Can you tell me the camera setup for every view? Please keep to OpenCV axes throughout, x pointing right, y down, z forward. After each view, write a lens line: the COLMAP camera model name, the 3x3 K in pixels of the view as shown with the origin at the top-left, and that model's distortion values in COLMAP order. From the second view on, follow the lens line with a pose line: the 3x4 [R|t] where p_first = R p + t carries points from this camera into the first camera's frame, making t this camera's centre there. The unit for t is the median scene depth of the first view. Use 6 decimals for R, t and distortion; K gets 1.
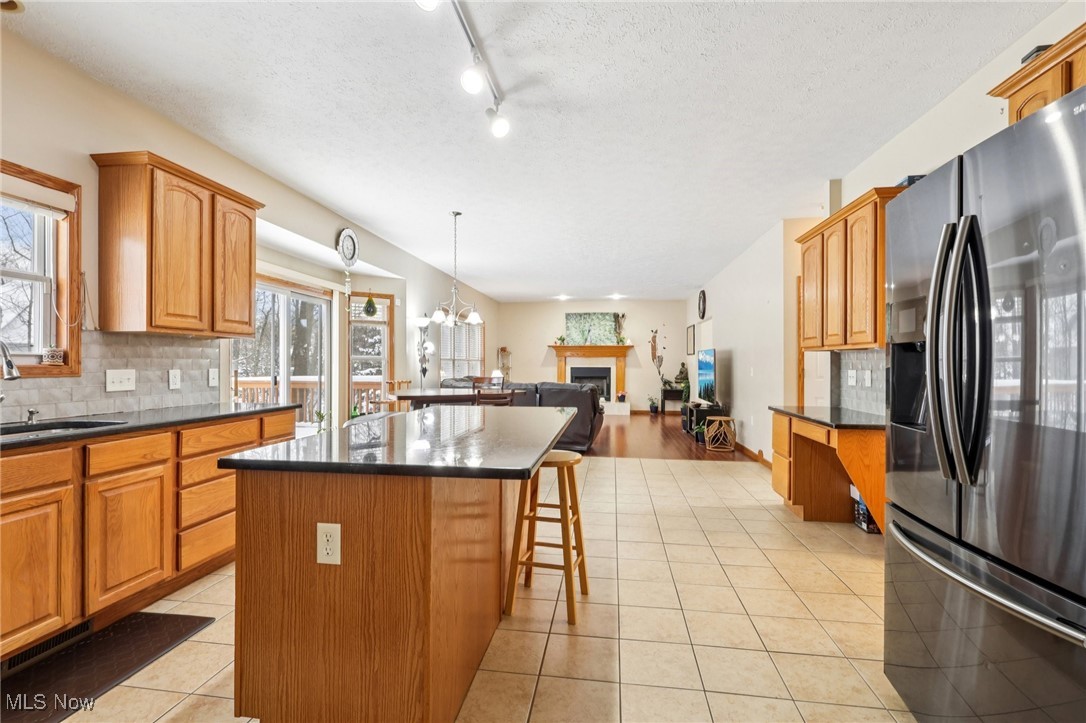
lens RADIAL K [[504.1, 0, 534.9], [0, 504.1, 356.9], [0, 0, 1]] dist [-0.000518, 0.001074]
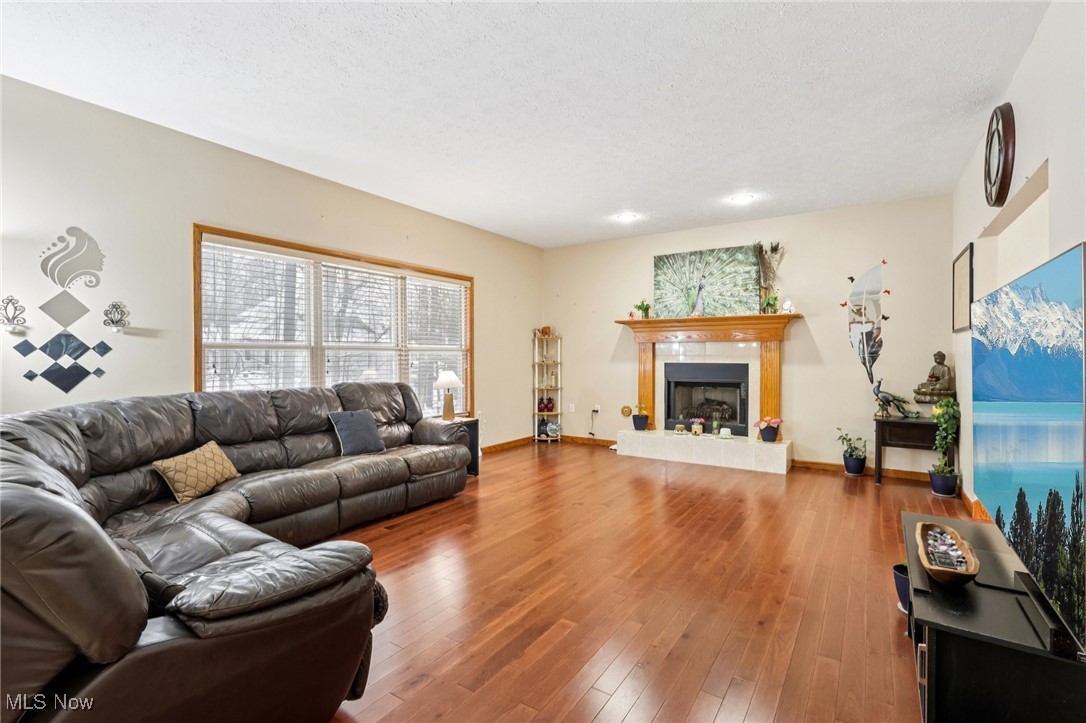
lens RADIAL K [[504.1, 0, 536.2], [0, 504.1, 357.3], [0, 0, 1]] dist [-0.000518, 0.001074]
pose [[0.907332, -0.001602, -0.420413, 0.654479], [0.007629, 0.999891, 0.012655, 0.029600], [0.420347, -0.014689, 0.907245, 1.928376]]
